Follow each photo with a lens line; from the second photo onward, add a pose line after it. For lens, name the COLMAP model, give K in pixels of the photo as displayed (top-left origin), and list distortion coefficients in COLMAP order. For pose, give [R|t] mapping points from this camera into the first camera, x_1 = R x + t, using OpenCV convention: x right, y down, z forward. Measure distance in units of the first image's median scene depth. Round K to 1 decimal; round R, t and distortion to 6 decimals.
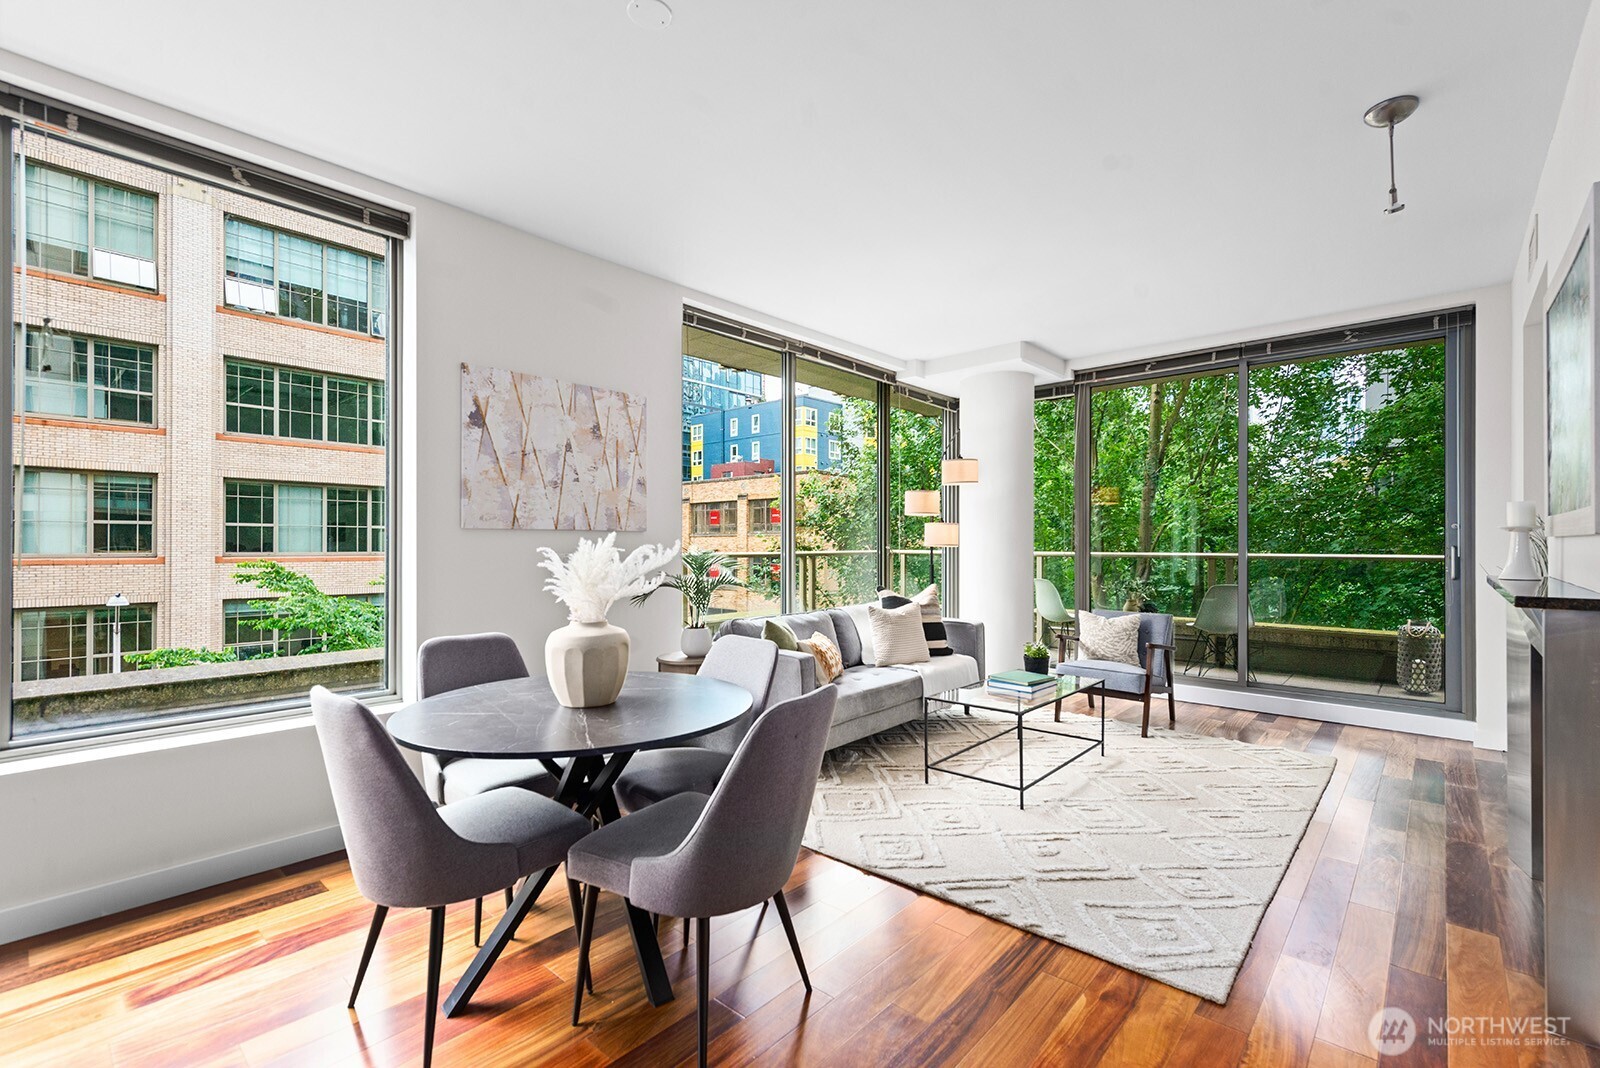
lens RADIAL K [[712.3, 0, 809.8], [0, 712.3, 539.8], [0, 0, 1]] dist [0.015047, -0.003818]
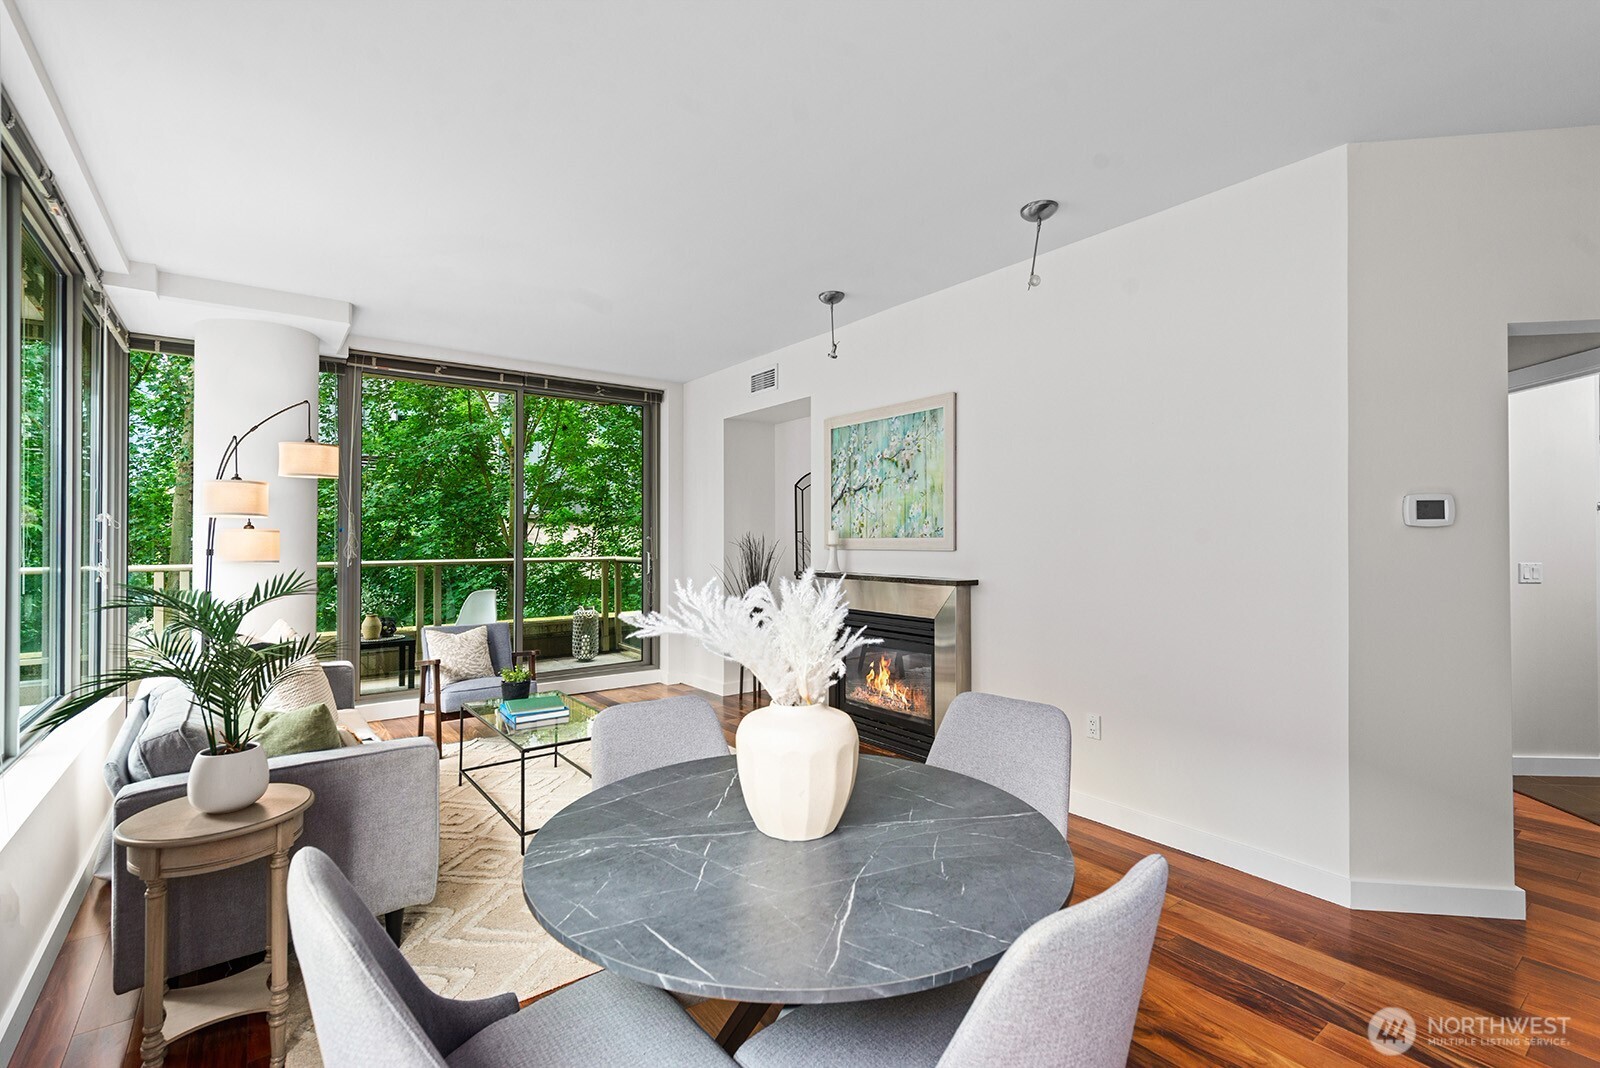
lens RADIAL K [[712.3, 0, 807.3], [0, 712.3, 528.7], [0, 0, 1]] dist [0.015047, -0.003818]
pose [[0.189613, 0.011652, 0.981790, -0.398106], [-0.001484, 0.999932, -0.011581, -0.017279], [-0.981858, 0.000739, 0.189617, 0.355066]]
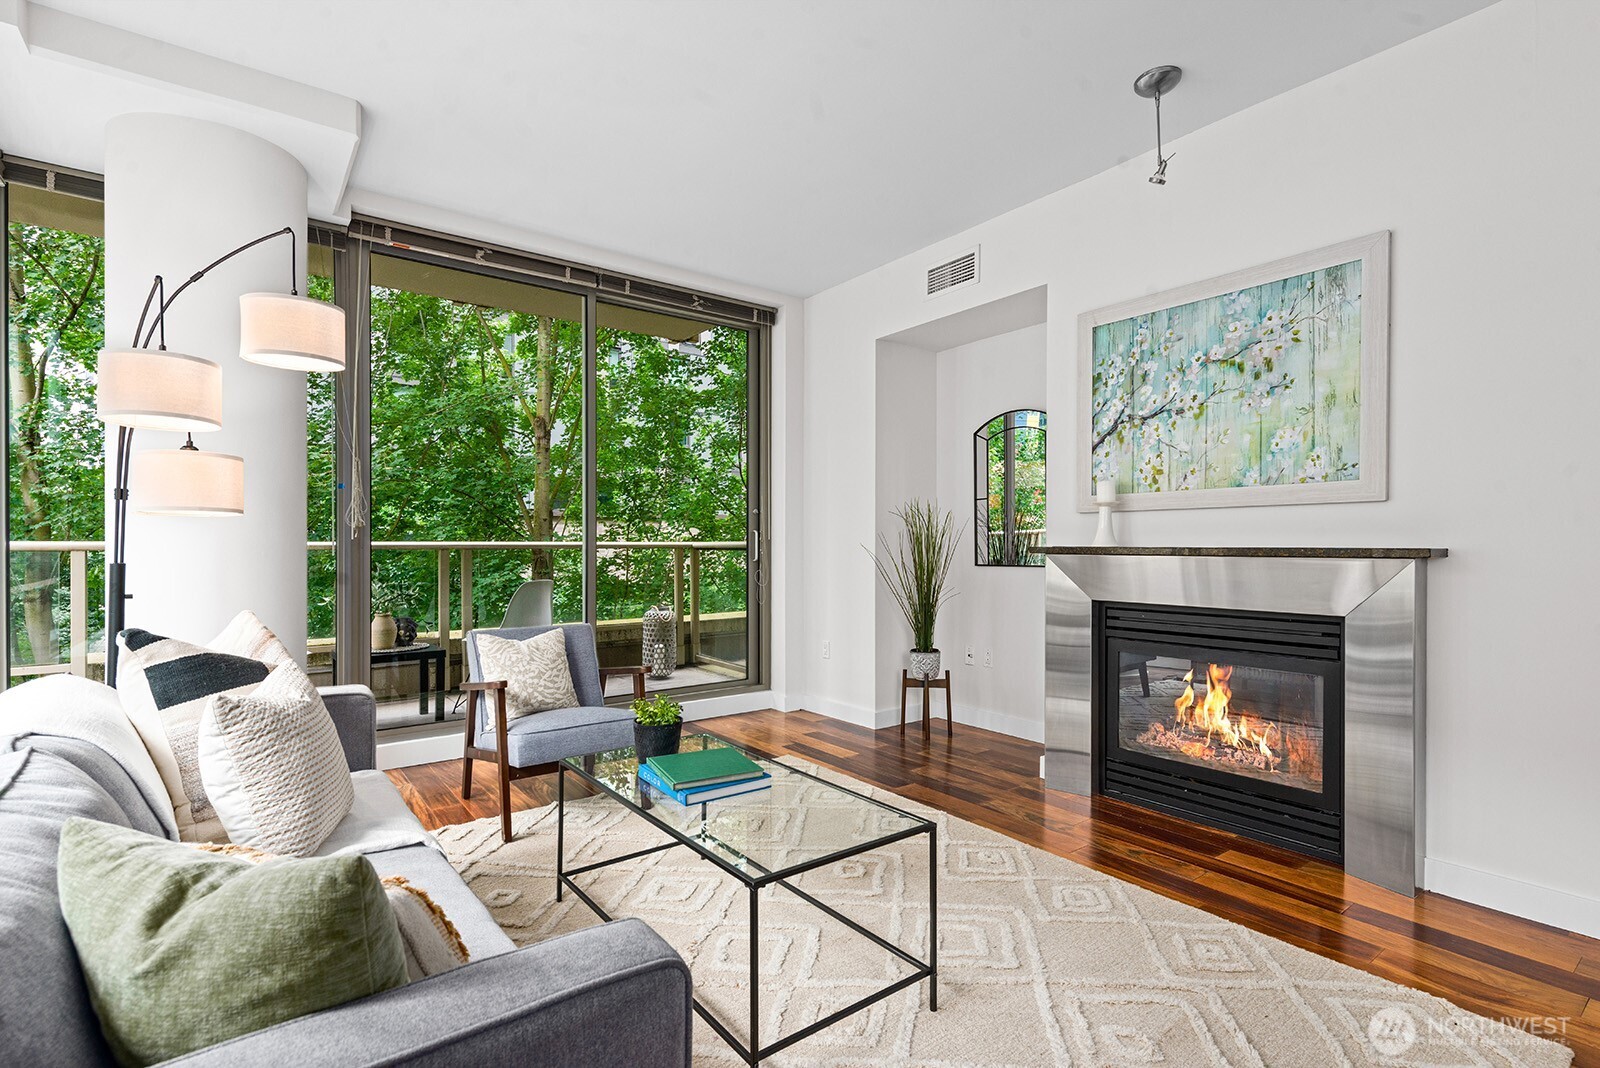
lens RADIAL K [[753.5, 0, 816.4], [0, 753.5, 544.9], [0, 0, 1]] dist [0.010961, -0.002478]
pose [[0.190708, -0.003119, 0.981642, -0.156968], [-0.002956, 0.999989, 0.003752, 0.023959], [-0.981642, -0.003617, 0.190696, 0.605316]]
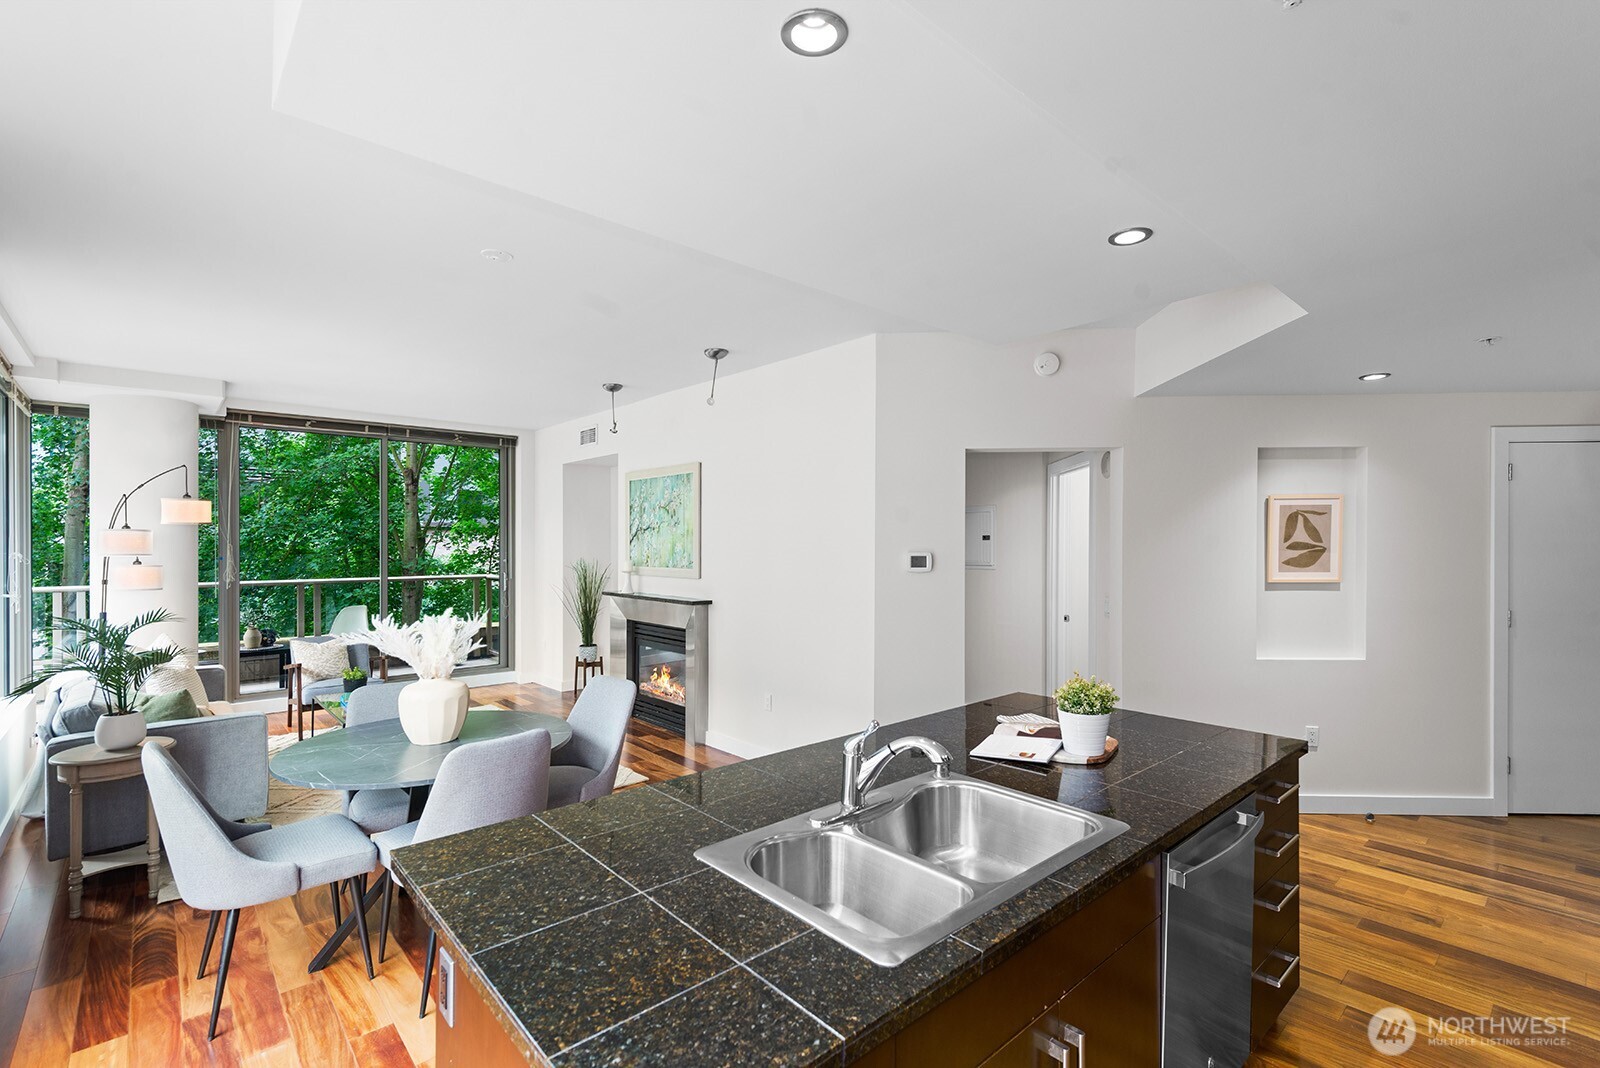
lens RADIAL K [[712.3, 0, 813.5], [0, 712.3, 543.7], [0, 0, 1]] dist [0.015047, -0.003818]
pose [[0.103336, -0.001858, 0.994645, -0.634045], [-0.004951, 0.999985, 0.002383, -0.057001], [-0.994634, -0.005171, 0.103325, 0.073770]]
